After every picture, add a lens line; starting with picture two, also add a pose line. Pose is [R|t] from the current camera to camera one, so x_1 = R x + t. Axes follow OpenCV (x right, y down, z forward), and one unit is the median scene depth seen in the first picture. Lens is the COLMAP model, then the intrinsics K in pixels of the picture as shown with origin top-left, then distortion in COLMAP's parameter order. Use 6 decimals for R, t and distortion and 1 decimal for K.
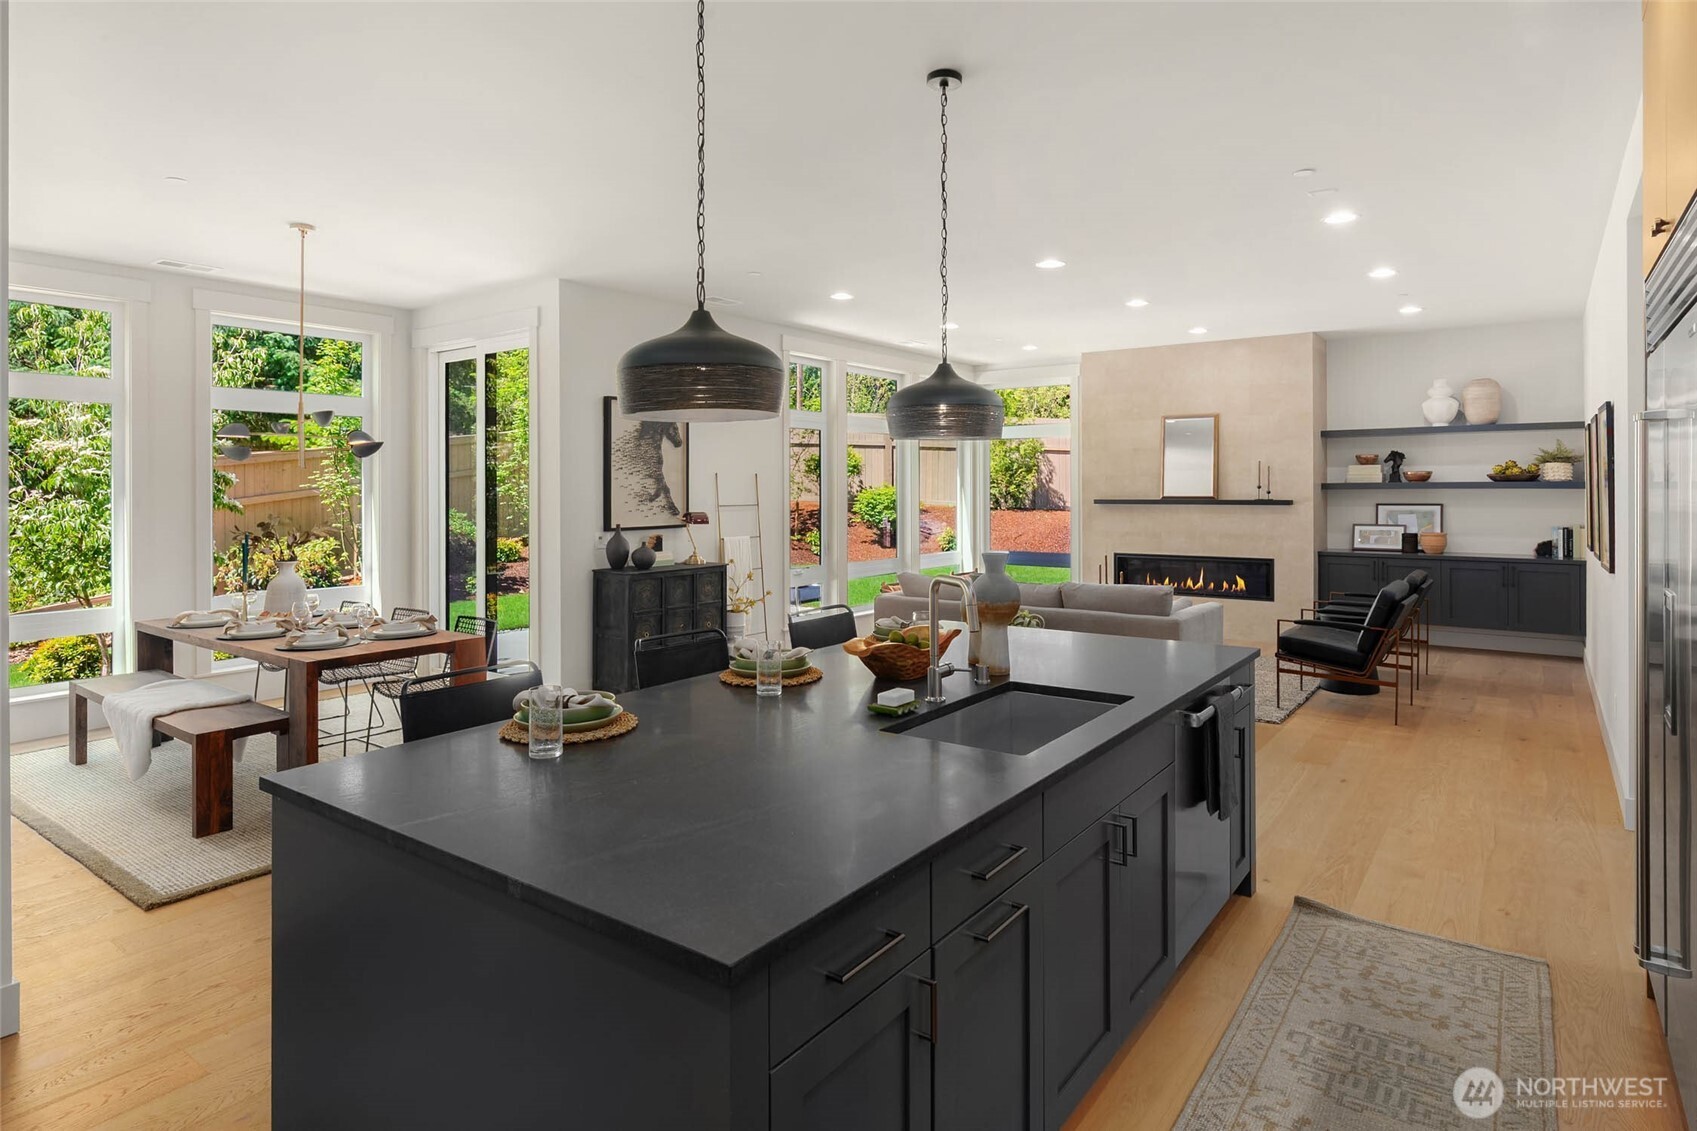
lens RADIAL K [[959.2, 0, 795.3], [0, 959.2, 496.0], [0, 0, 1]] dist [-0.012142, 0.003455]
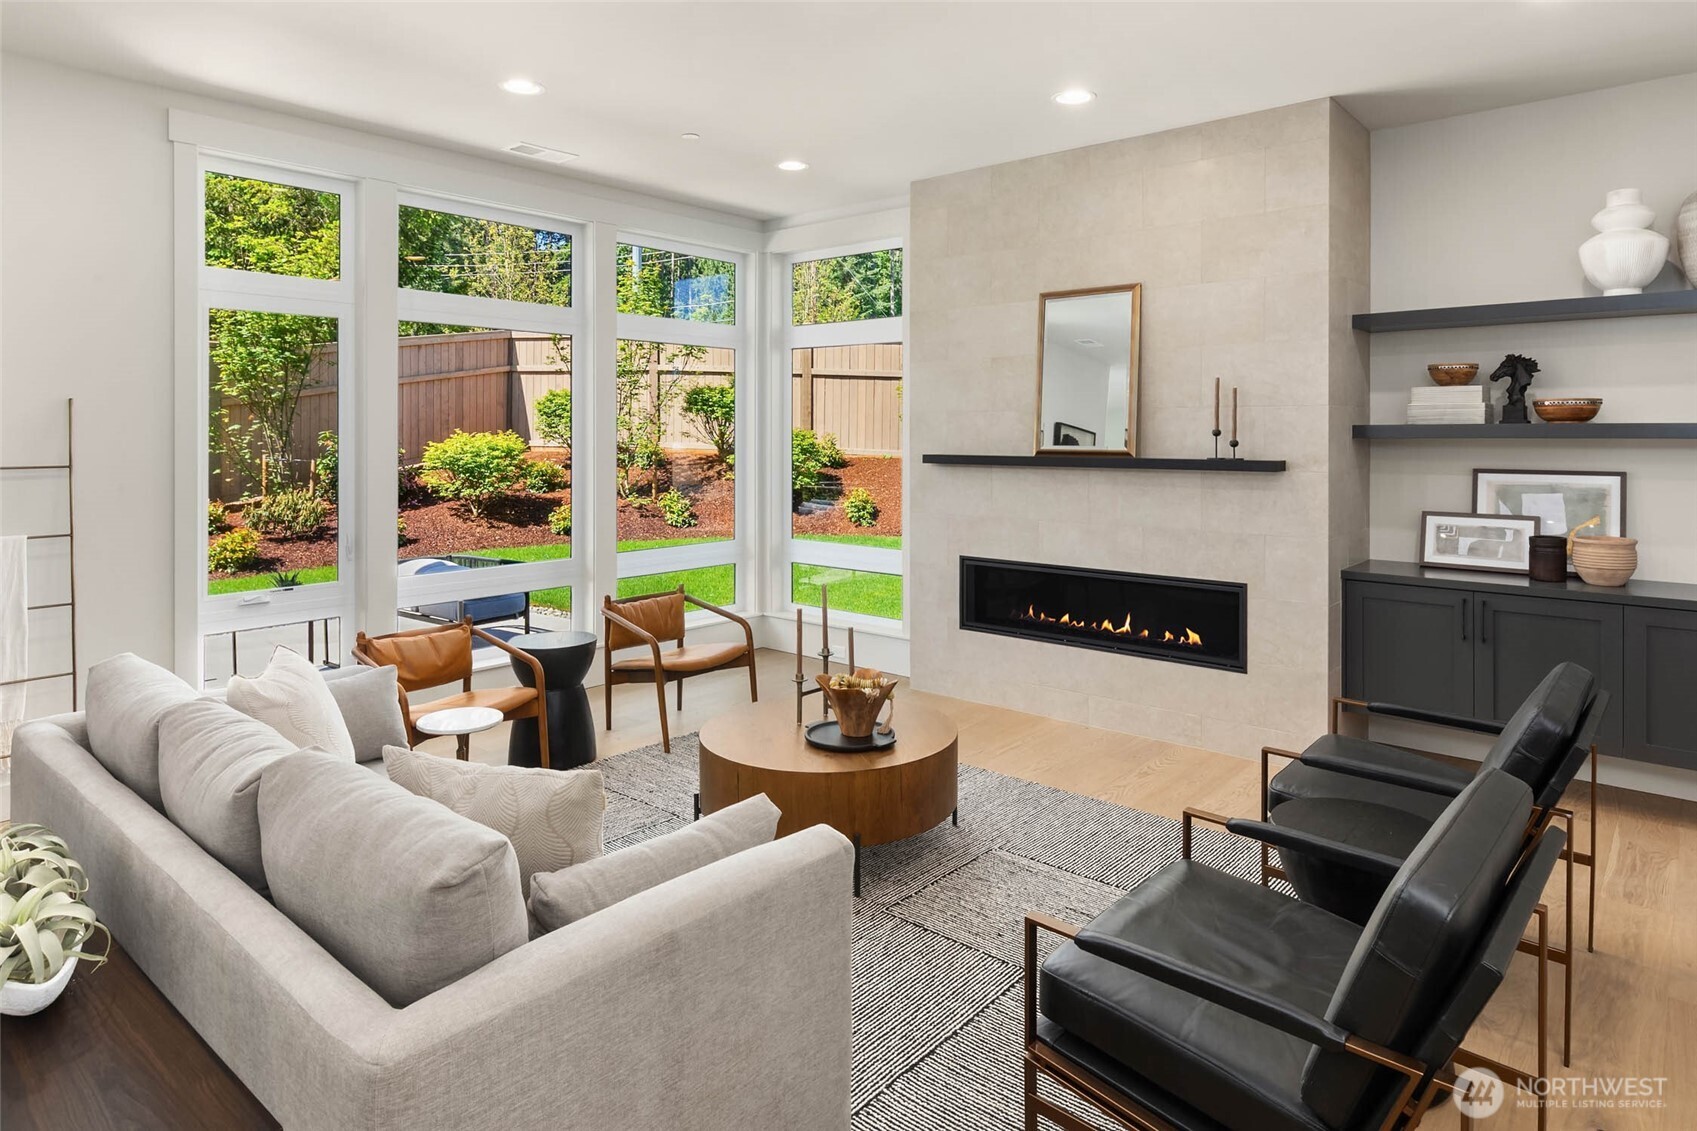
lens RADIAL K [[1046.0, 0, 786.4], [0, 1046.0, 442.7], [0, 0, 1]] dist [0.004139, -0.002199]
pose [[0.998032, 0.005937, -0.062432, 0.335878], [-0.005764, 0.999979, 0.002947, -0.005014], [0.062448, -0.002581, 0.998045, 0.515544]]
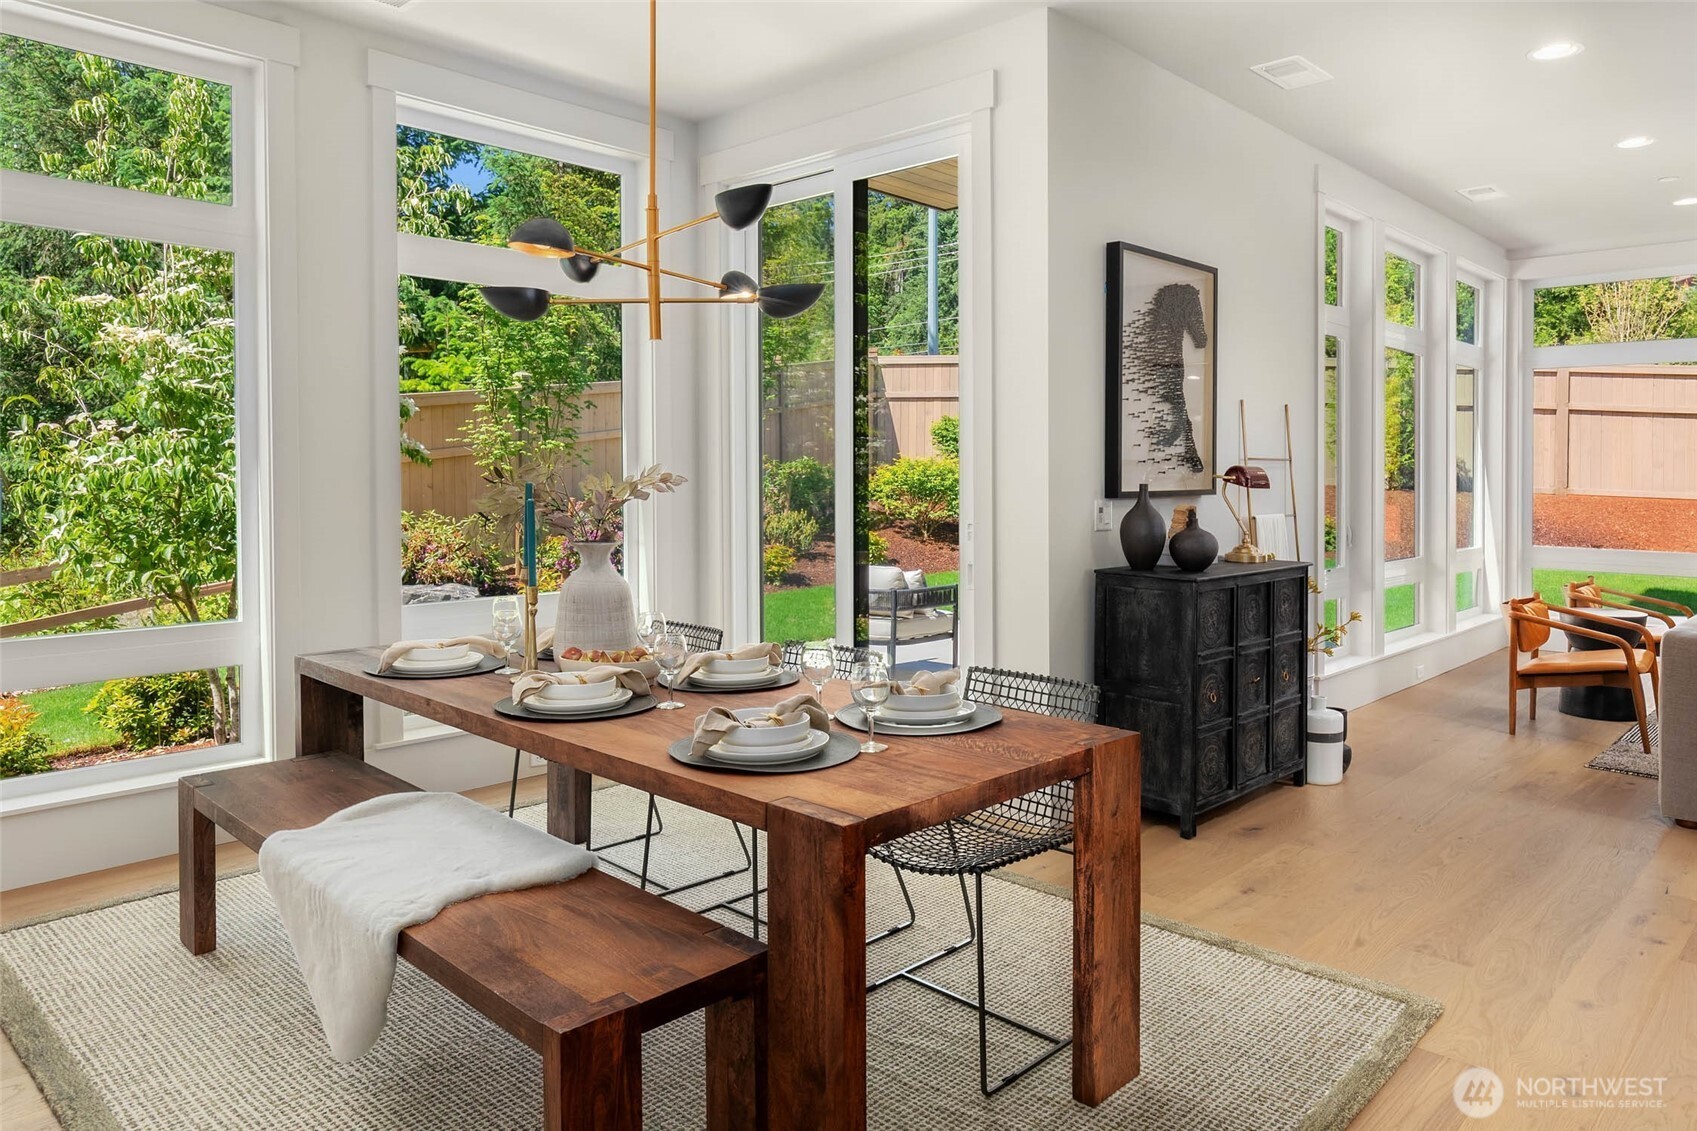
lens RADIAL K [[1131.7, 0, 809.0], [0, 1131.7, 523.7], [0, 0, 1]] dist [0.008904, 0.001410]
pose [[0.993323, 0.016296, -0.114211, -0.243817], [-0.011711, 0.999103, 0.040706, 0.023019], [0.114772, -0.039097, 0.992622, 0.300260]]
